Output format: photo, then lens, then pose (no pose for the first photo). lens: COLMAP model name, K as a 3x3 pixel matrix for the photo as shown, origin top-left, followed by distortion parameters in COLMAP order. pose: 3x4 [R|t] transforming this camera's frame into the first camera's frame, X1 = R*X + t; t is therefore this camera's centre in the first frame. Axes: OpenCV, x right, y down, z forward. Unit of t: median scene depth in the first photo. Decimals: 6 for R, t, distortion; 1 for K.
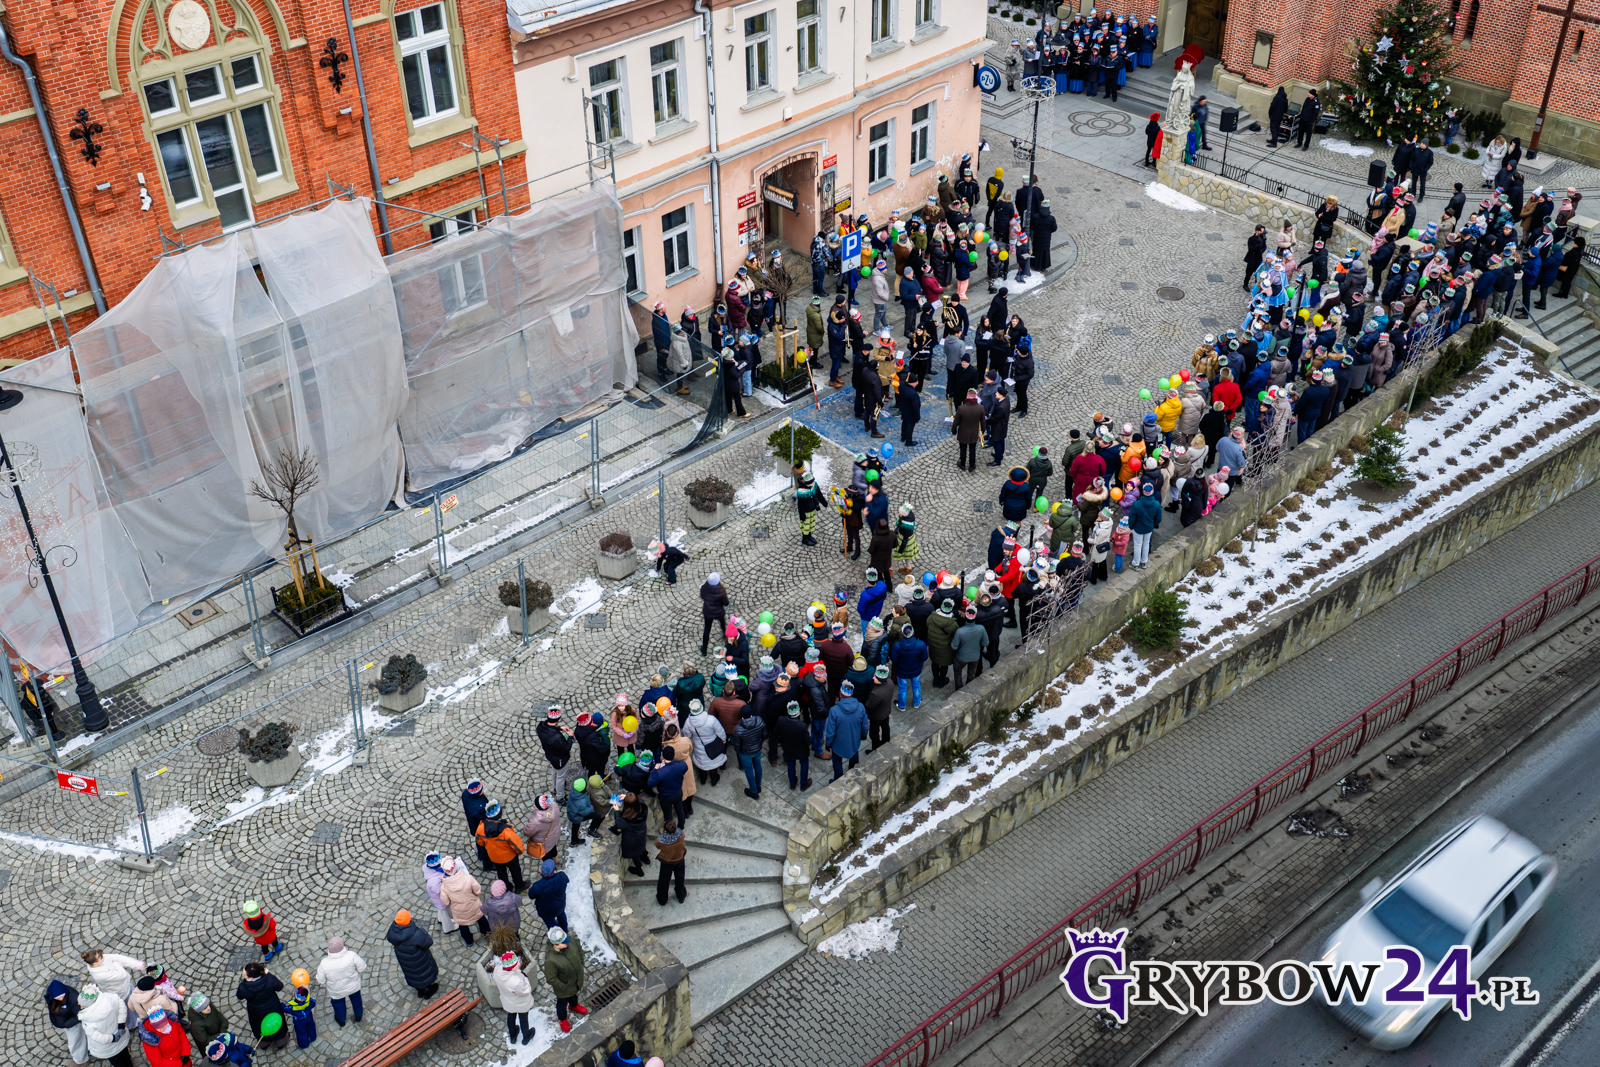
lens RADIAL K [[1539.1, 0, 814.9], [0, 1539.1, 545.5], [0, 0, 1]] dist [0.000416, 0.000000]
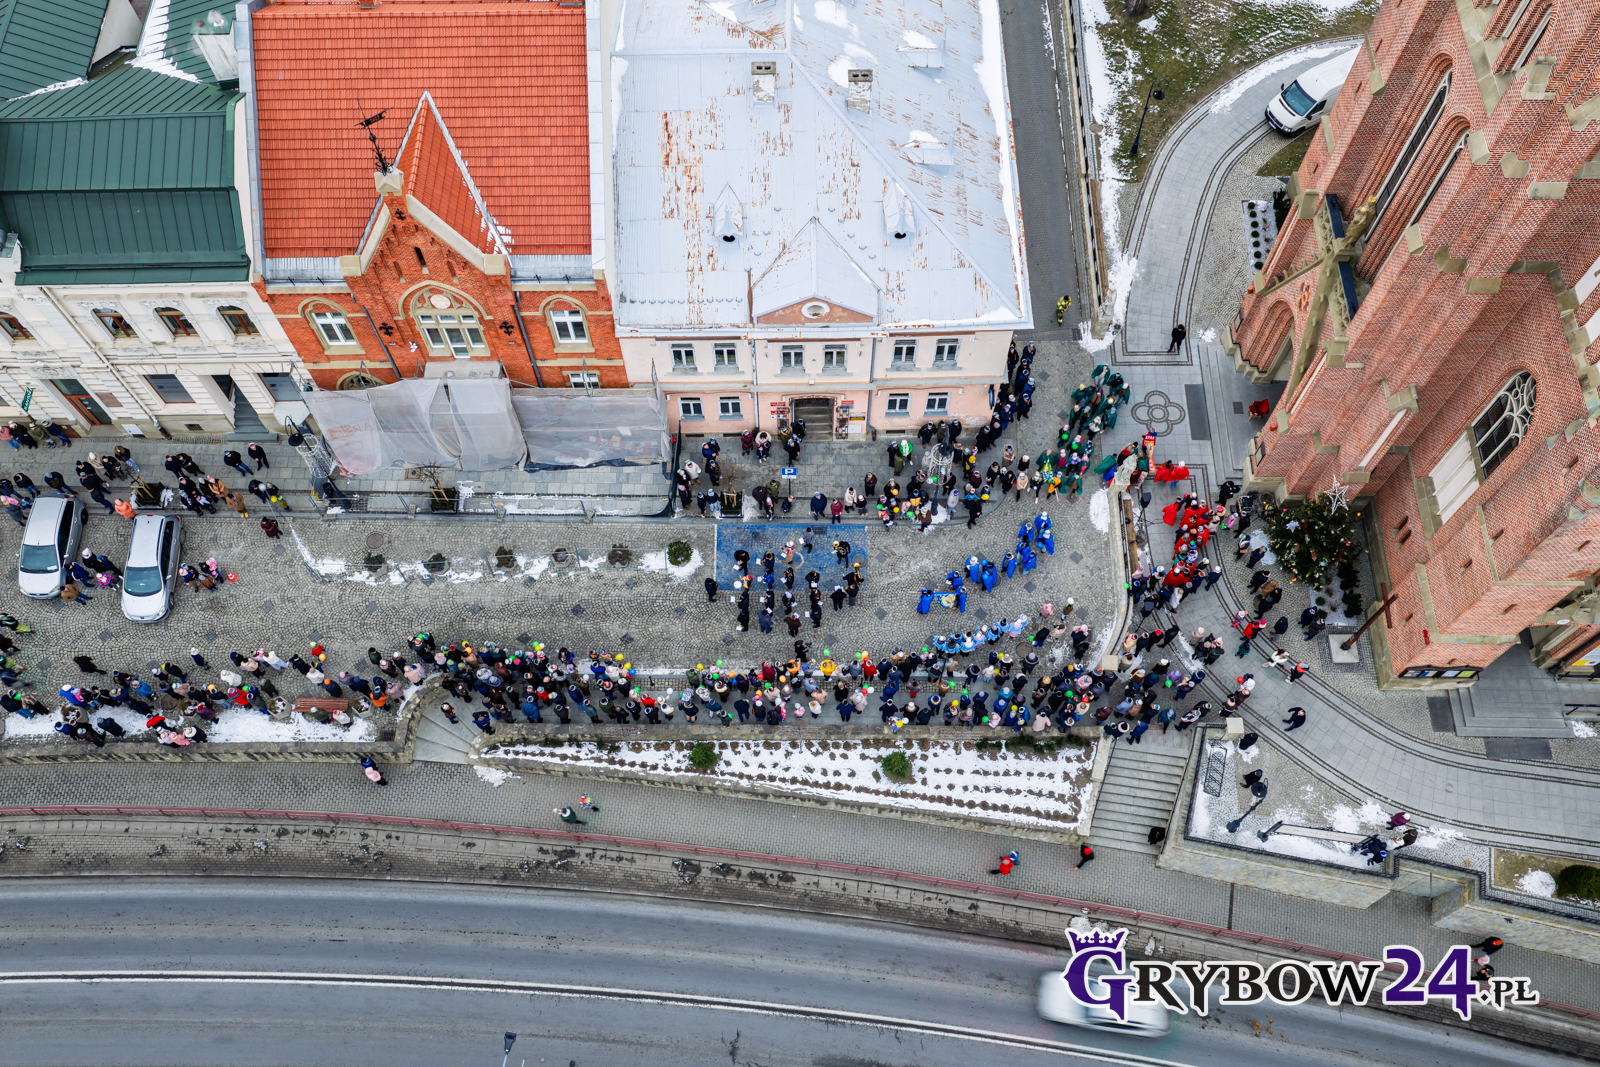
lens RADIAL K [[1274.6, 0, 750.0], [0, 1274.6, 591.6], [0, 0, 1]] dist [0.030021, 0.001051]
pose [[0.698263, 0.648758, -0.302559, 0.580814], [-0.415337, 0.711416, 0.566906, -1.003024], [0.583030, -0.270186, 0.766209, -0.210972]]
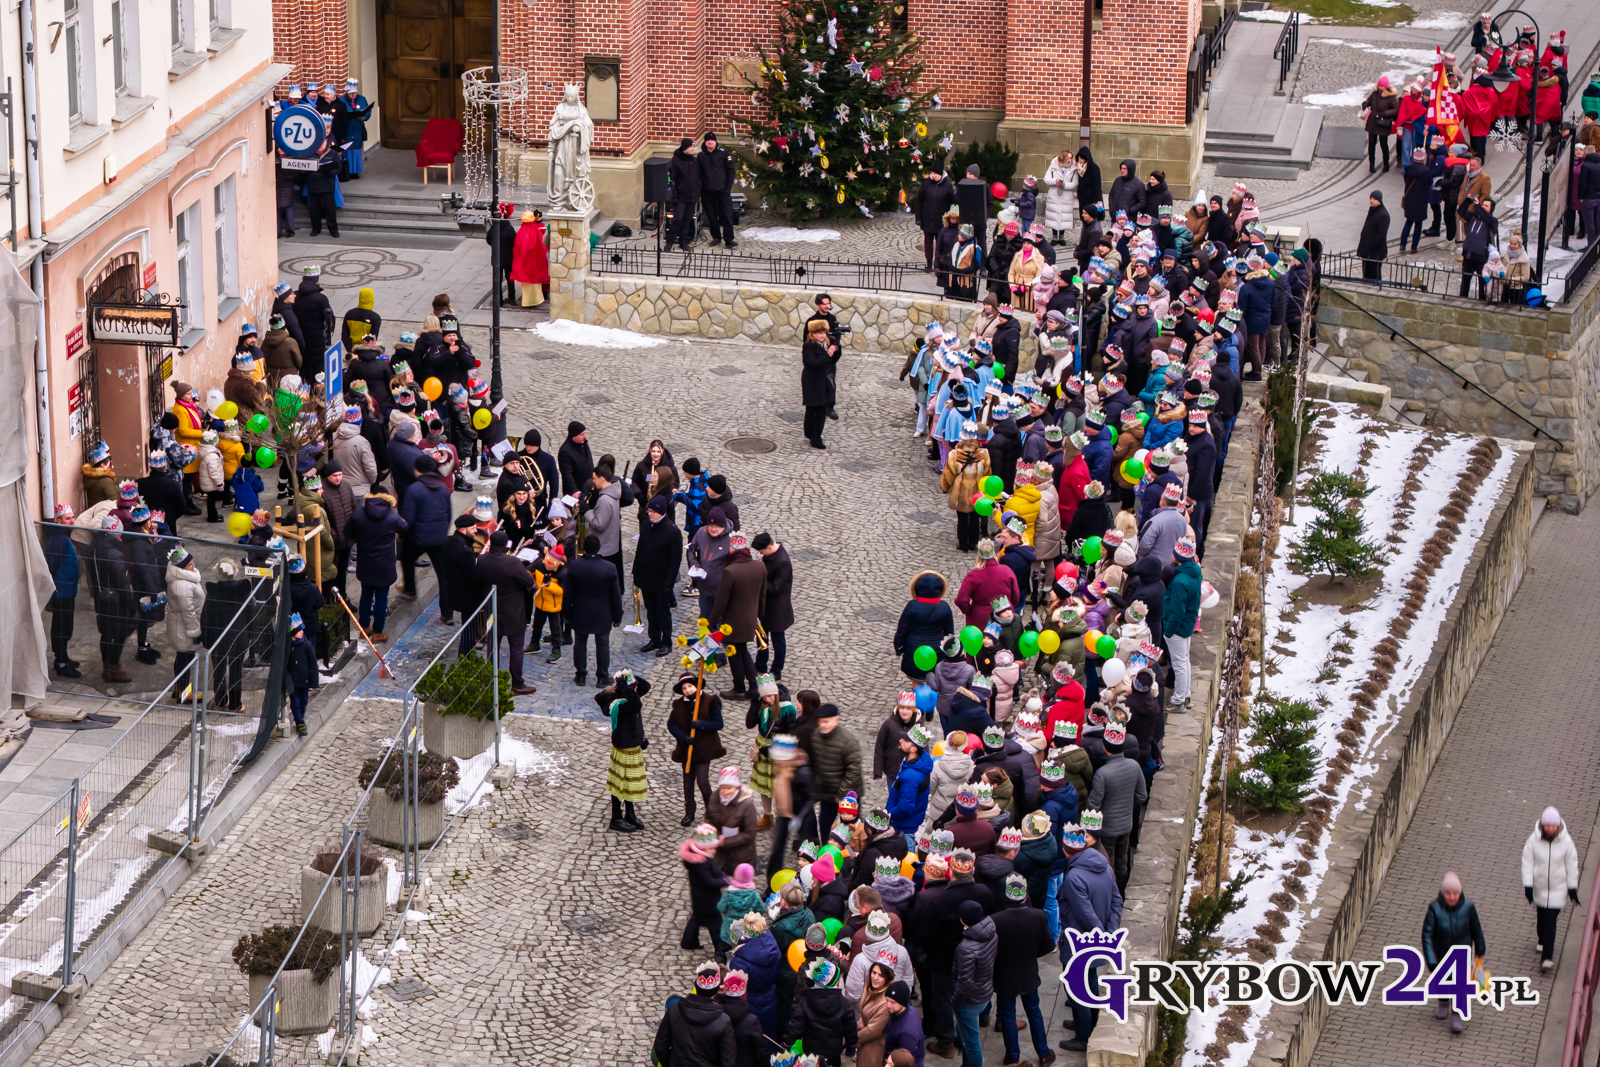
lens RADIAL K [[3866.9, 0, 794.5], [0, 3866.9, 530.1], [0, 0, 1]] dist [-0.119843, 0.000000]
pose [[0.817846, -0.166385, 0.550857, -0.609358], [0.336290, 0.914997, -0.222910, 0.202438], [-0.466944, 0.367554, 0.804281, -0.075276]]
